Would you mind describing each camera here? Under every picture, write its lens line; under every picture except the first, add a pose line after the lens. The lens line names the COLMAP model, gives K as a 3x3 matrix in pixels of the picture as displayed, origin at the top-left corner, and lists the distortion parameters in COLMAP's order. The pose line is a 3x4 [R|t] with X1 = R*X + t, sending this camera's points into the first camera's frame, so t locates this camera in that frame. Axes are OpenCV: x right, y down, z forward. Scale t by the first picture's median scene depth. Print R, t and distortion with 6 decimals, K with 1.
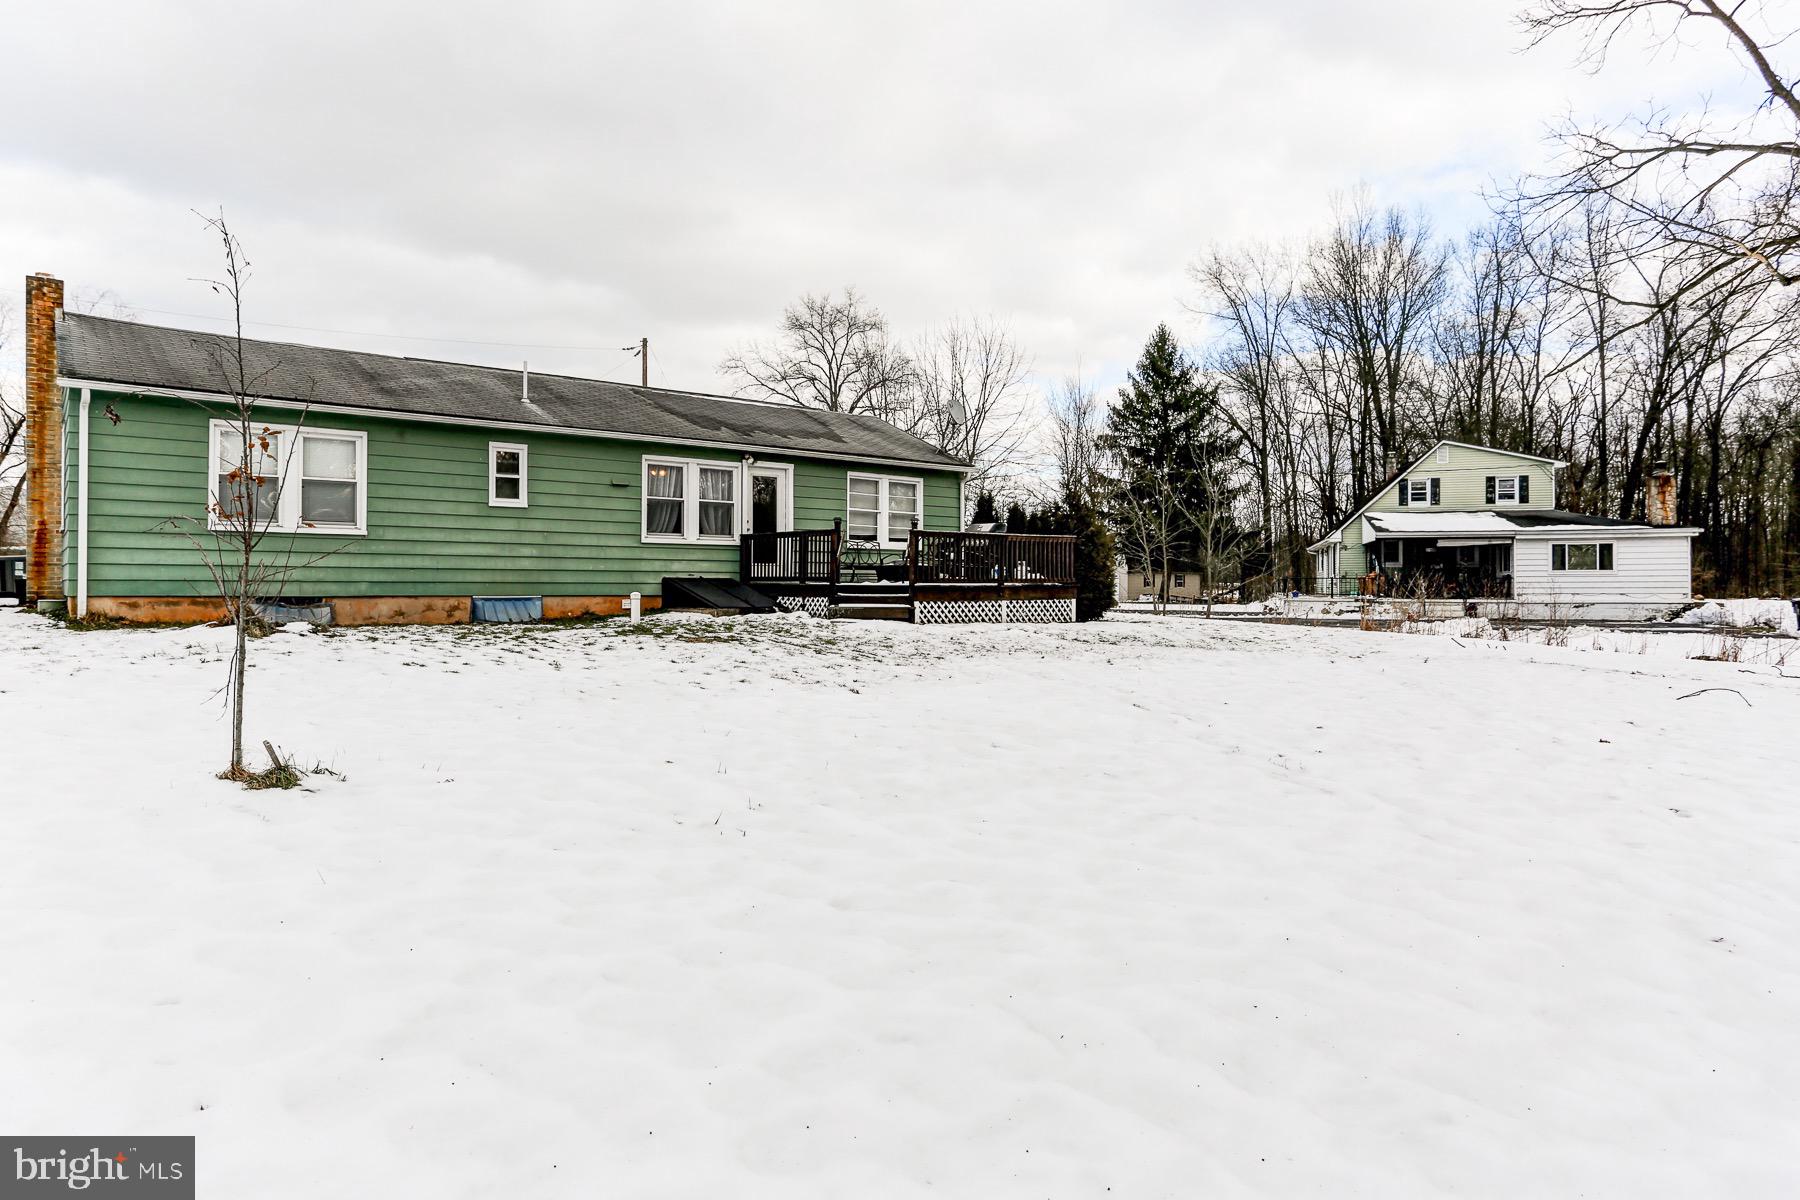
lens RADIAL K [[1044.9, 0, 900.6], [0, 1044.9, 594.8], [0, 0, 1]] dist [0.025525, 0.001973]
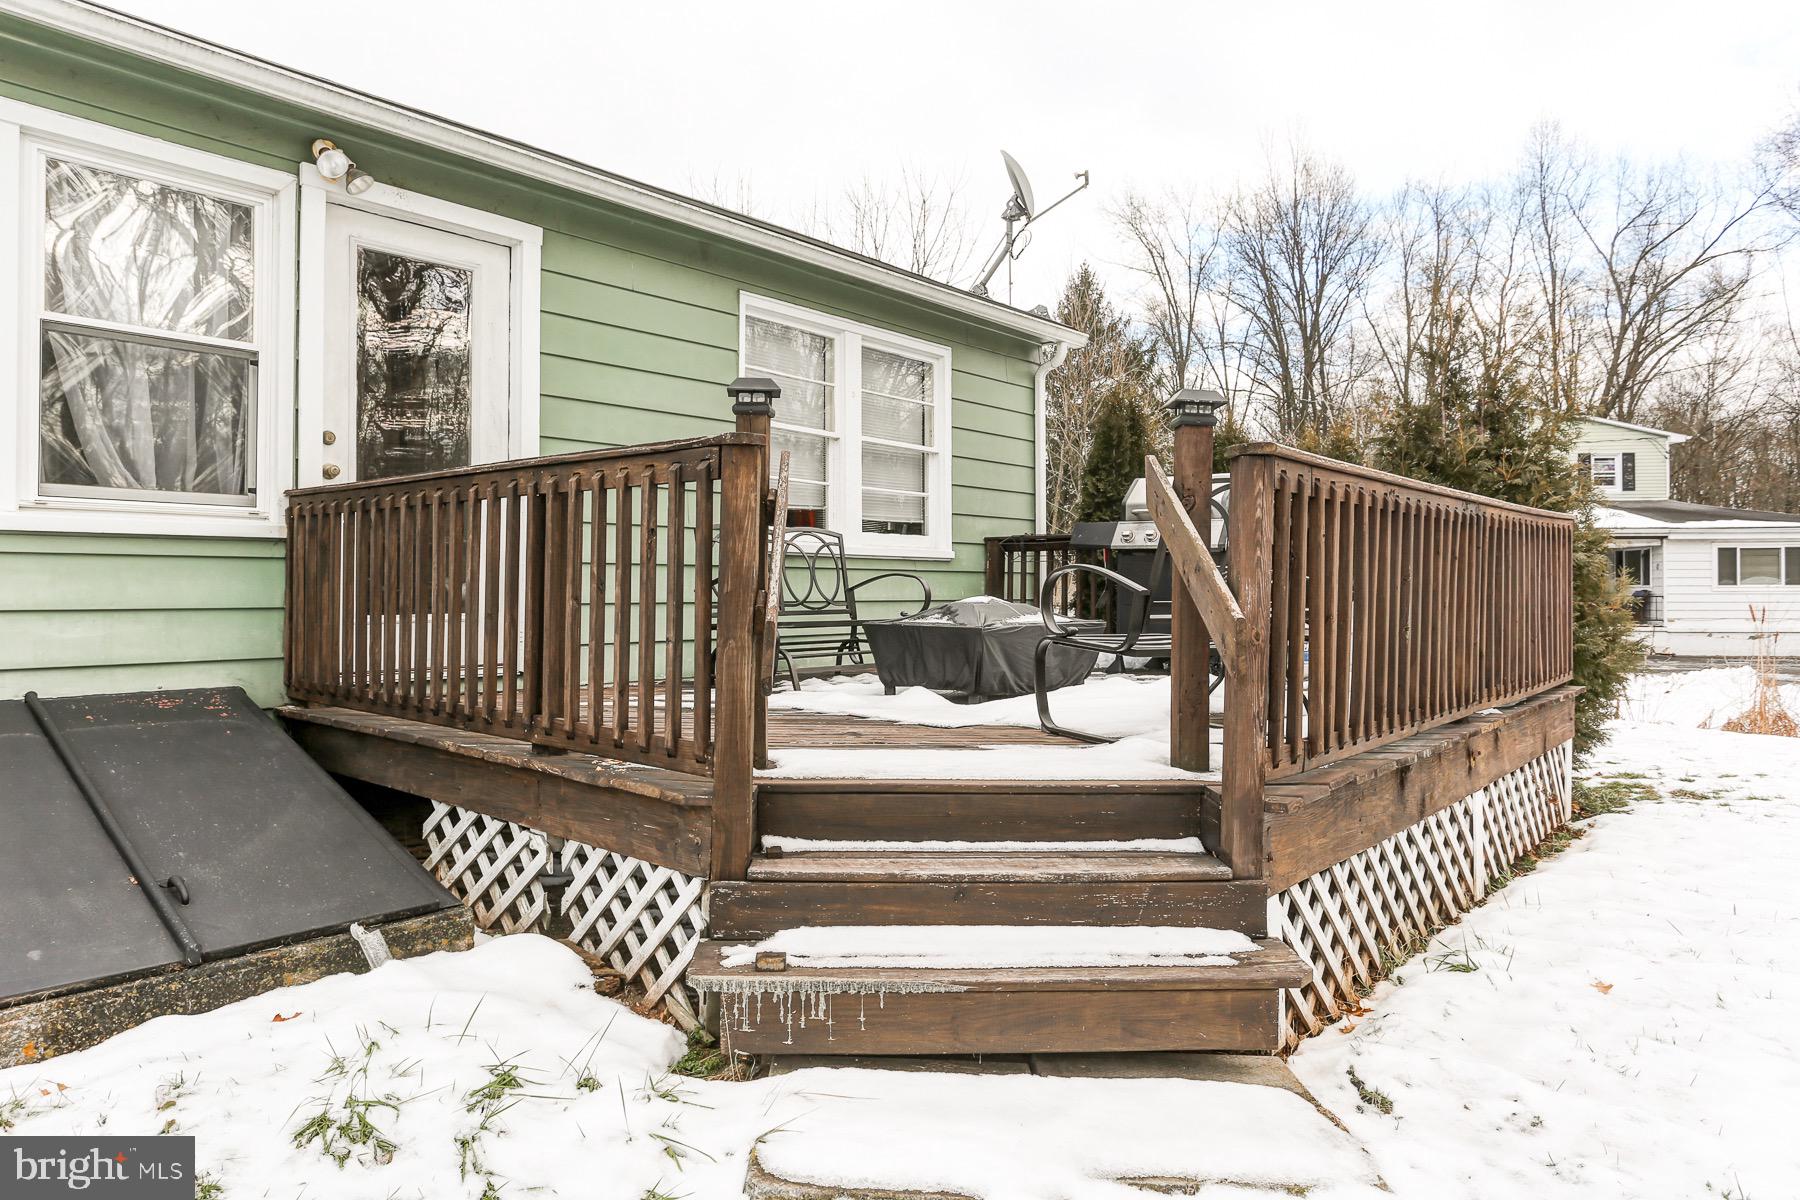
lens RADIAL K [[1113.7, 0, 900.8], [0, 1113.7, 591.0], [0, 0, 1]] dist [-0.018386, 0.002726]
pose [[0.988105, -0.000966, 0.153781, -0.063247], [0.001567, 0.999992, -0.003785, -0.037592], [-0.153776, 0.003981, 0.988098, 0.797374]]
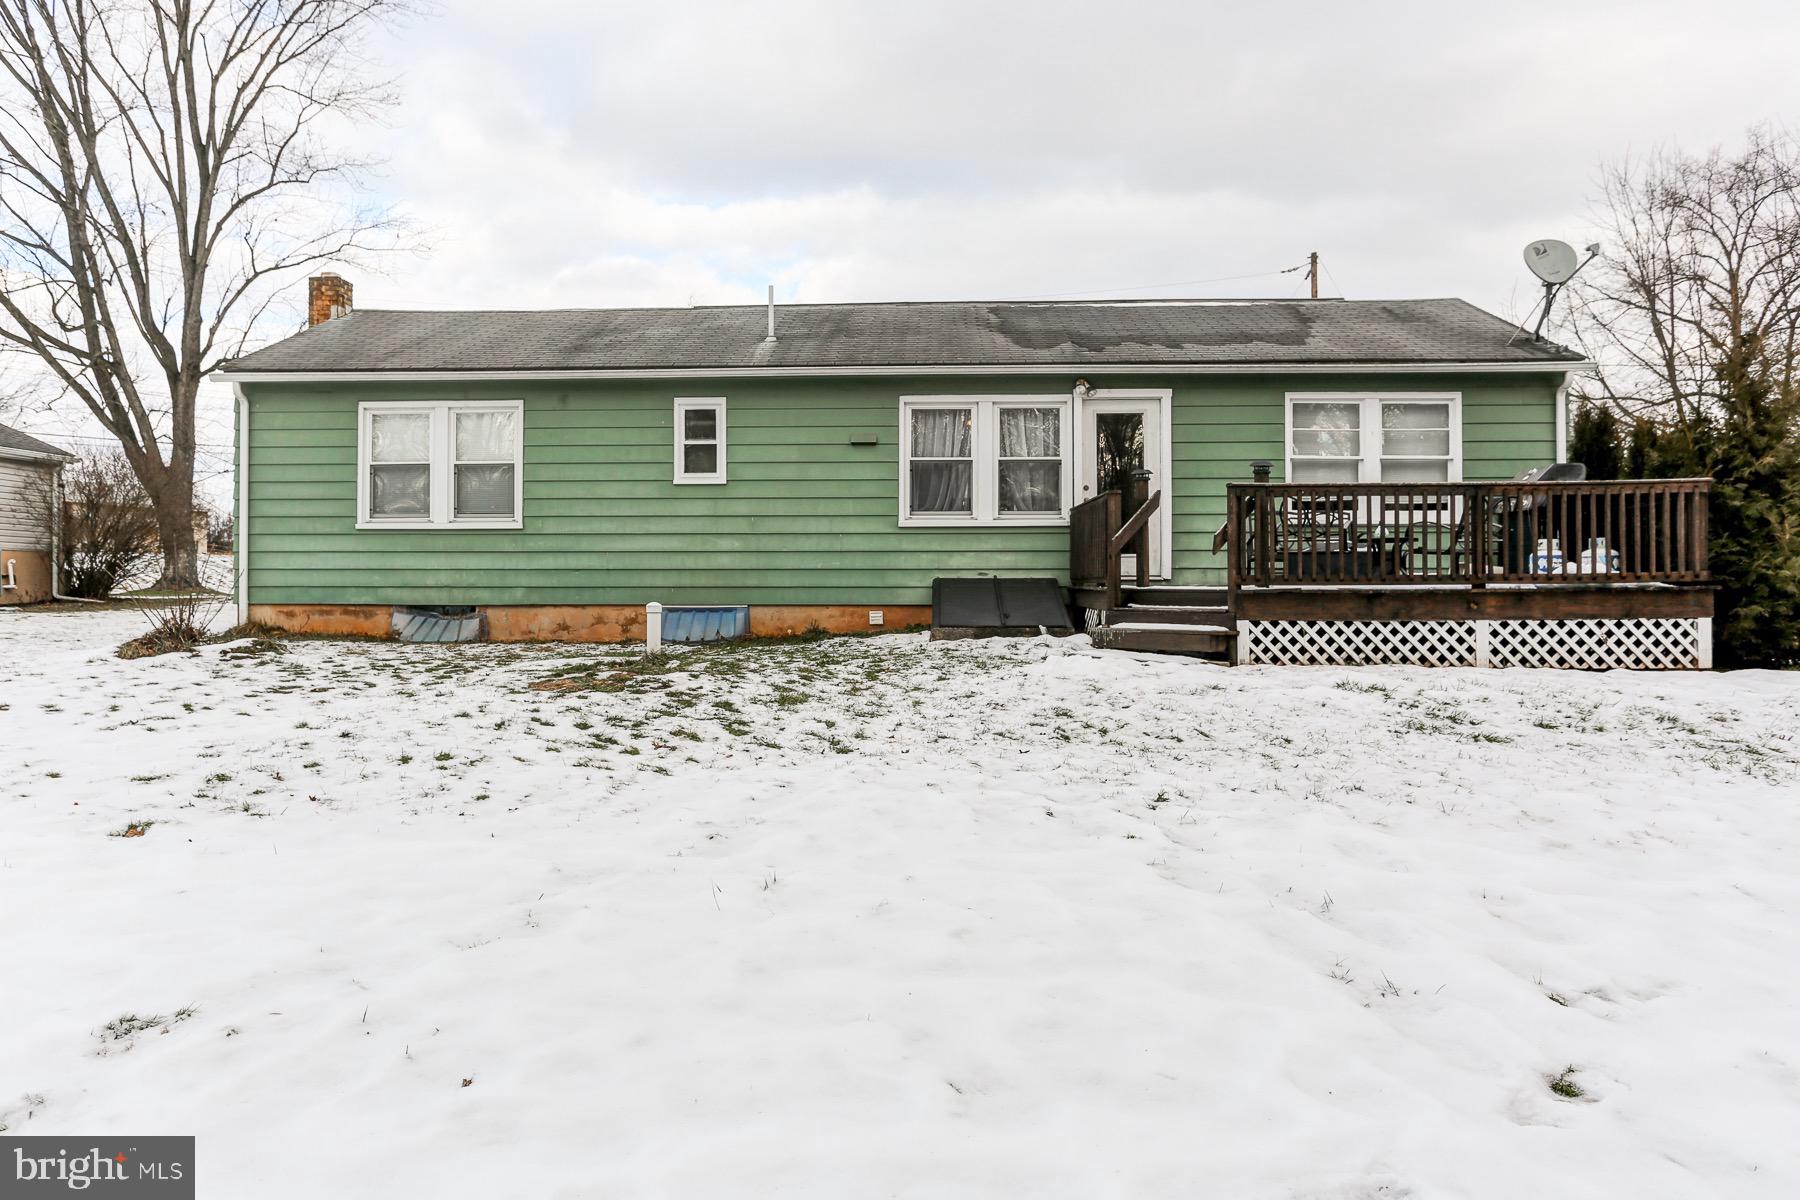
lens RADIAL K [[1238.3, 0, 898.8], [0, 1238.3, 592.5], [0, 0, 1]] dist [0.001867, 0.006780]
pose [[0.758687, -0.000532, -0.651455, 0.272203], [-0.002595, 0.999989, -0.003839, -0.004469], [0.651450, 0.004604, 0.758678, 0.395545]]
